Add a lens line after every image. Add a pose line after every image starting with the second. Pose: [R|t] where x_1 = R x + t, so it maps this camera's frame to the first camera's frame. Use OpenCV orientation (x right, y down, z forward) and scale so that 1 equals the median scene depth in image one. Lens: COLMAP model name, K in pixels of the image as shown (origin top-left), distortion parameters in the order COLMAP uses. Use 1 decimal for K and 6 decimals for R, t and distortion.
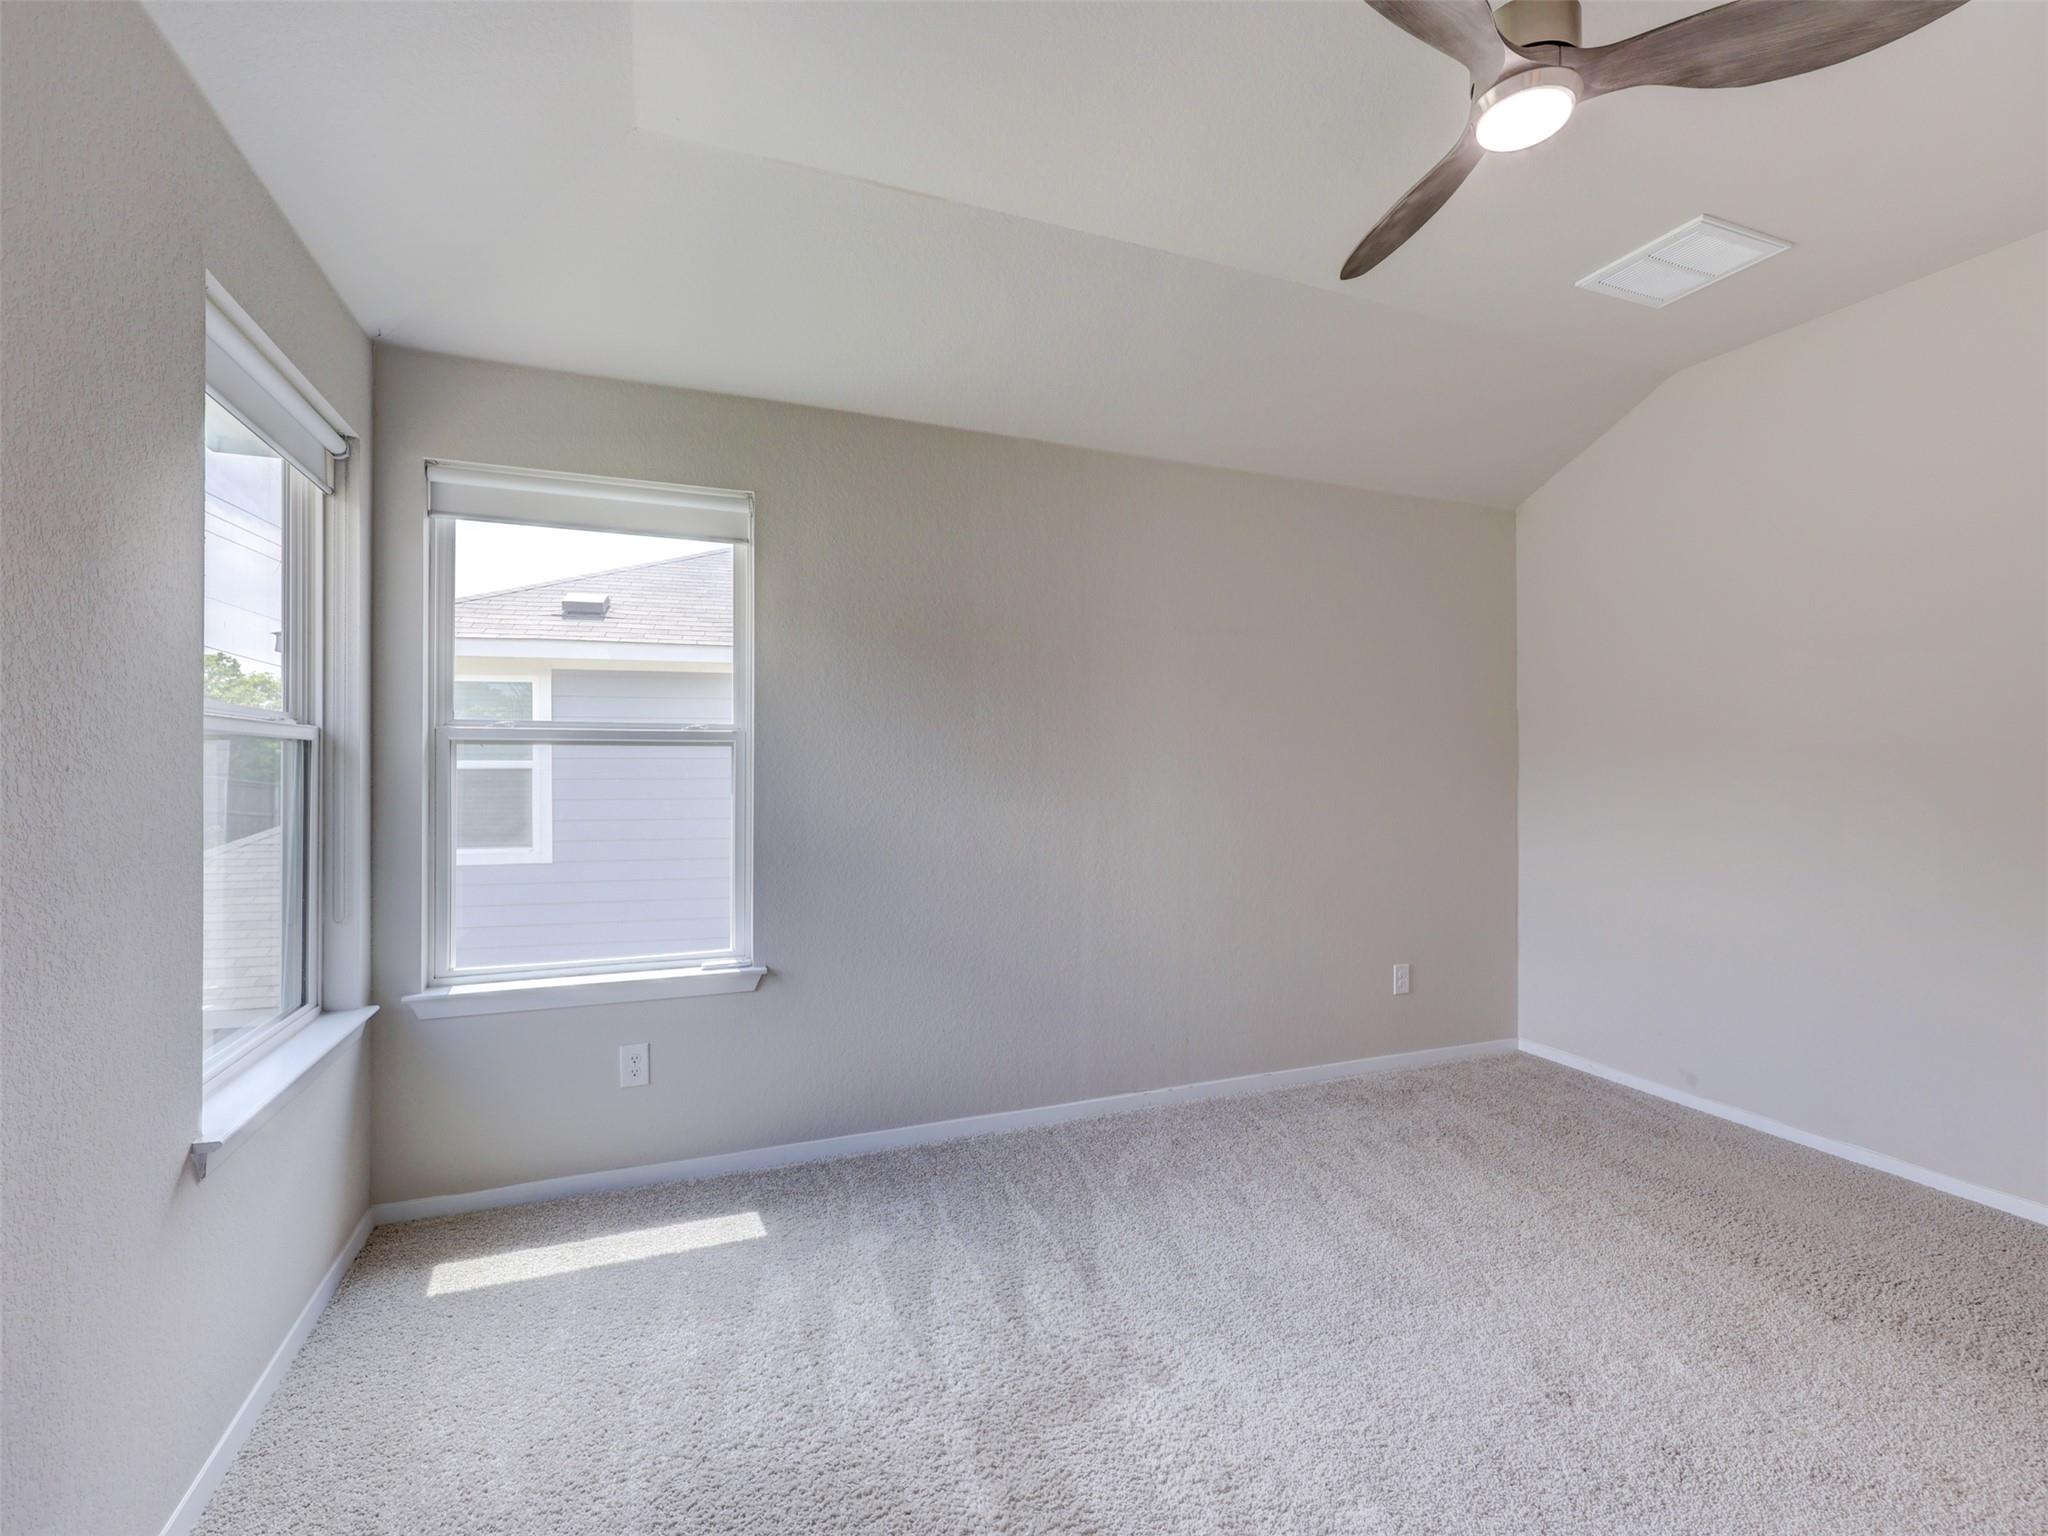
lens RADIAL K [[923.8, 0, 1027.8], [0, 923.8, 766.5], [0, 0, 1]] dist [-0.000284, -0.000076]
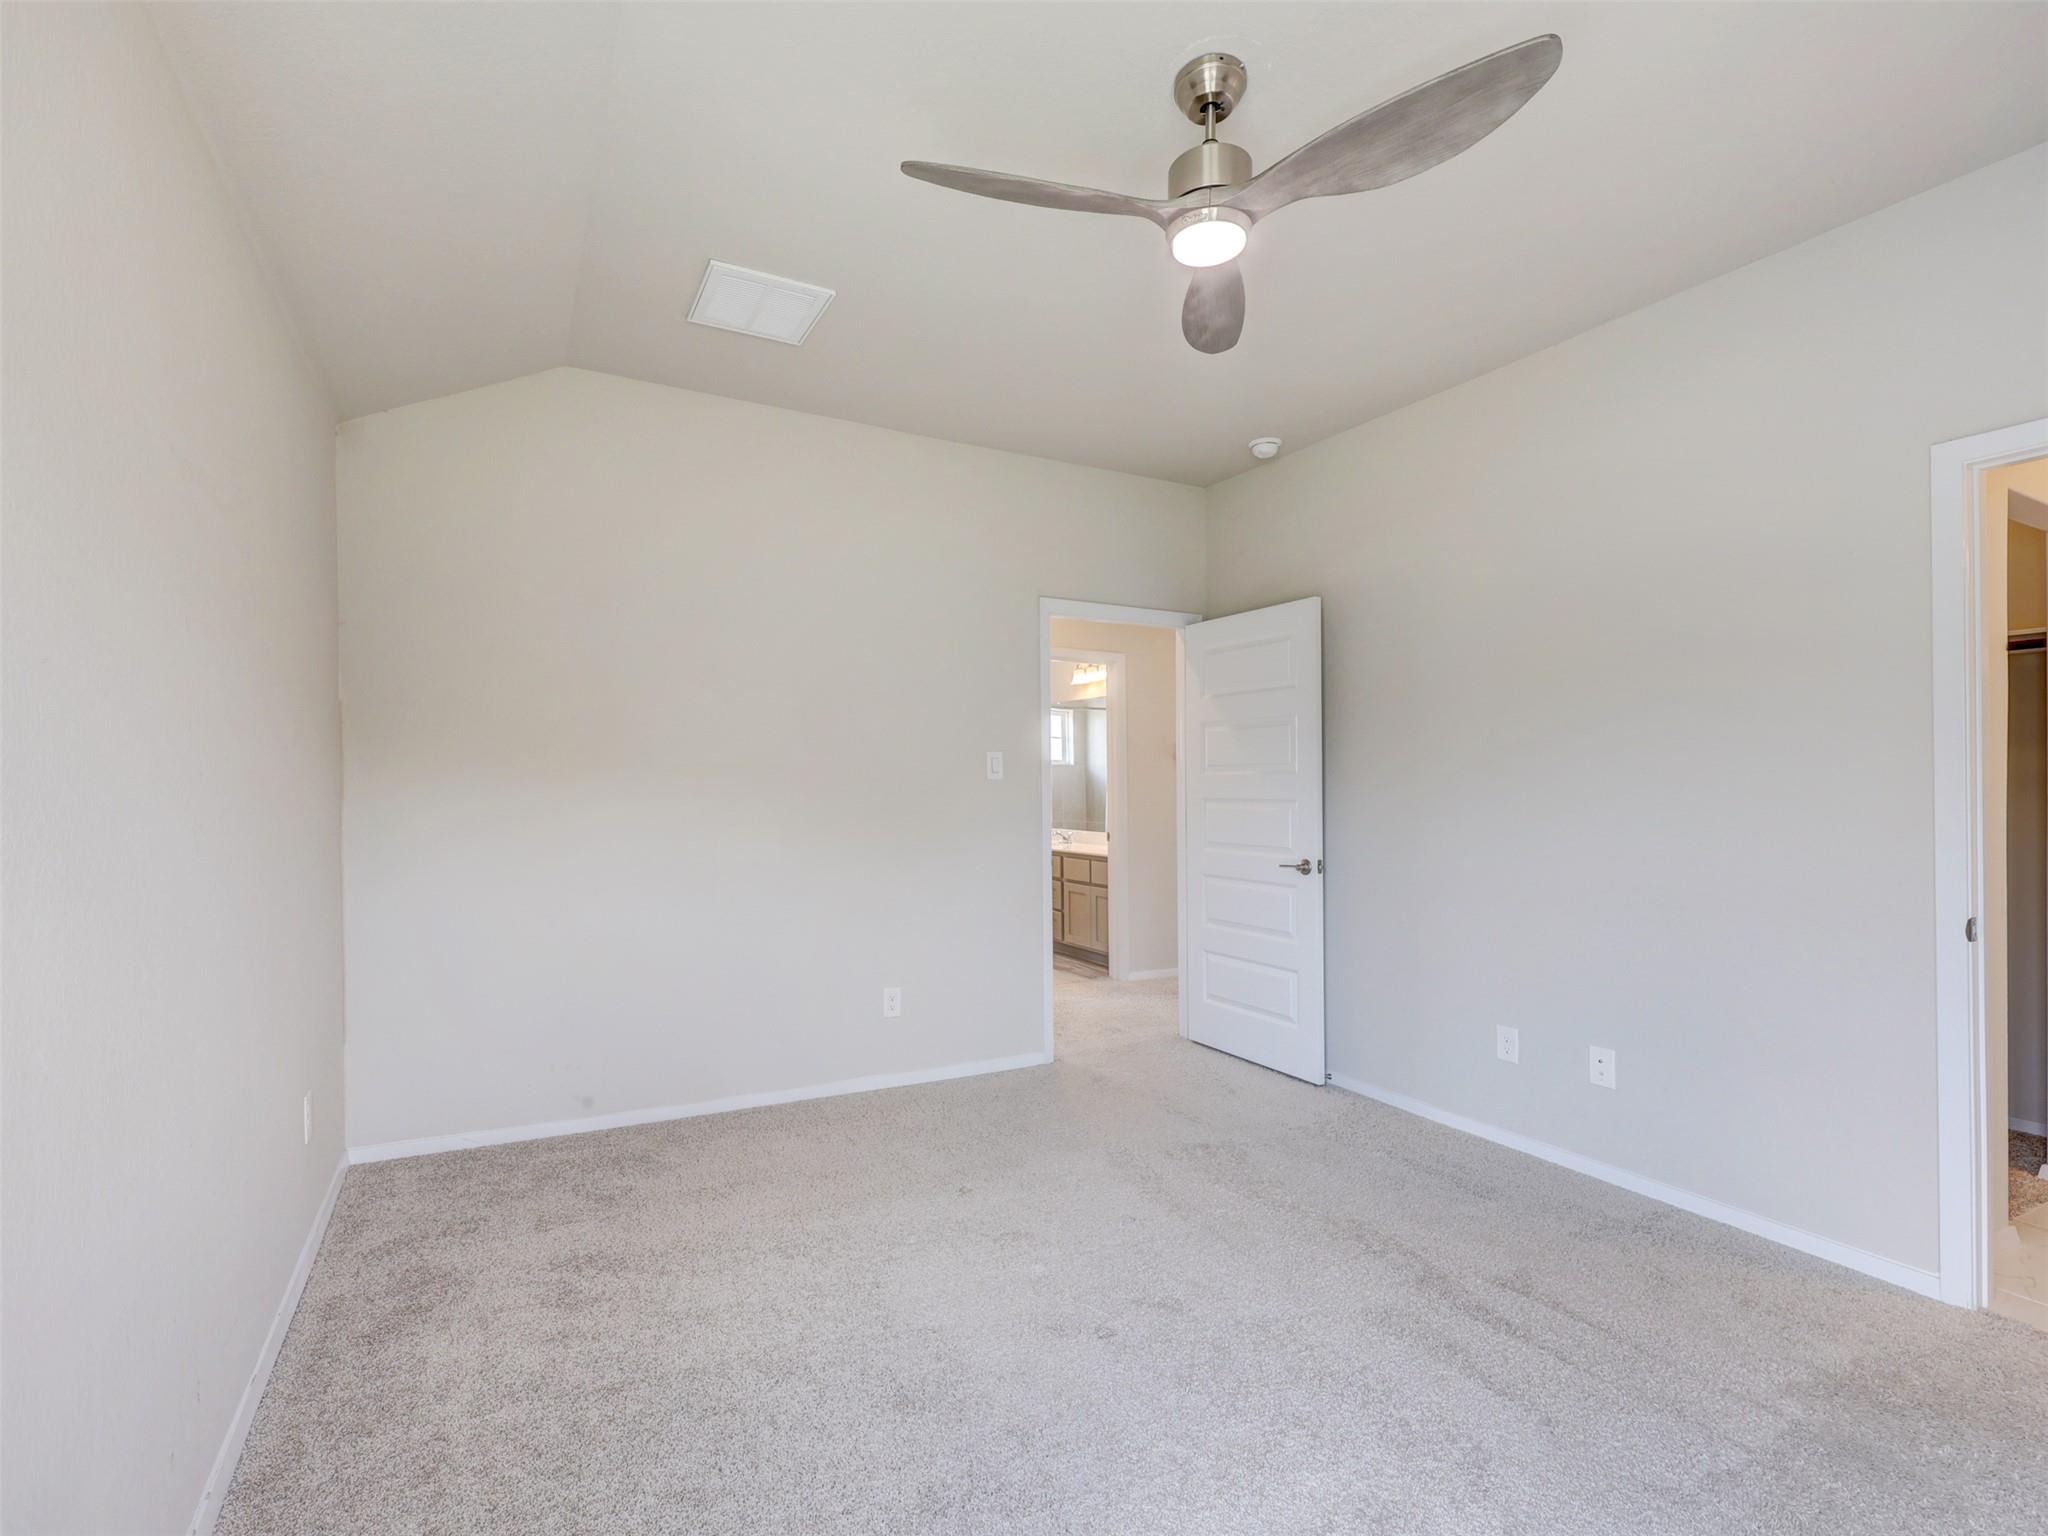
lens RADIAL K [[923.8, 0, 1027.8], [0, 923.8, 766.5], [0, 0, 1]] dist [-0.000284, -0.000076]
pose [[-0.116601, 0.028786, 0.992762, -0.371512], [-0.010533, 0.999488, -0.030218, 0.015222], [-0.993123, -0.013980, -0.116238, 0.810145]]
